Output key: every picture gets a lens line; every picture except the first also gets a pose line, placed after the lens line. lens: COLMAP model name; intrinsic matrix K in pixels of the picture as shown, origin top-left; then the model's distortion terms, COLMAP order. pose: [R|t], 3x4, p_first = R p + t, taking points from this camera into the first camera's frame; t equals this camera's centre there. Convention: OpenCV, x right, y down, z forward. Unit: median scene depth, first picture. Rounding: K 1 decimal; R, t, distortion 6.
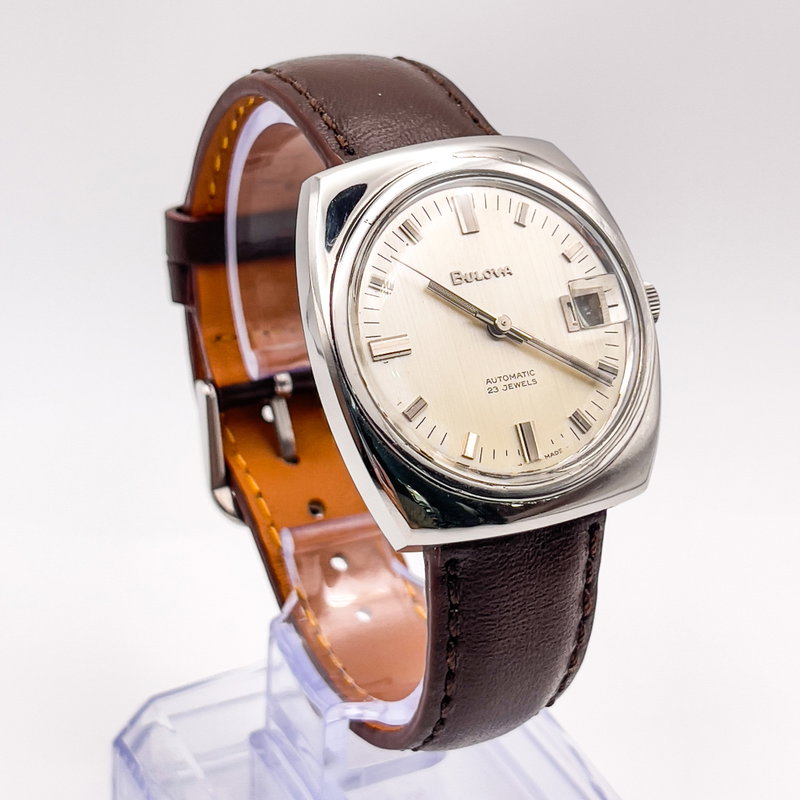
lens RADIAL K [[2262.3, 0, 400.0], [0, 2262.3, 400.0], [0, 0, 1]] dist [0.261920, -0.361062]
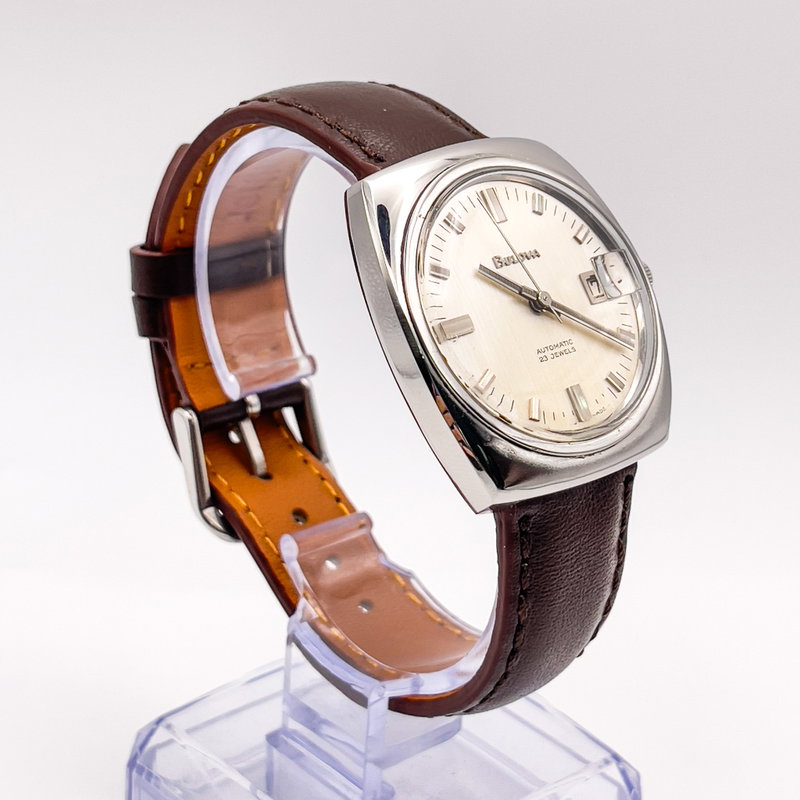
lens RADIAL K [[2262.3, 0, 400.0], [0, 2262.3, 400.0], [0, 0, 1]] dist [0.261920, -0.361062]
pose [[0.963360, -0.094395, 0.251052, -0.291458], [0.110973, 0.992426, -0.052687, 0.062887], [-0.244177, 0.078617, 0.966539, -0.047732]]
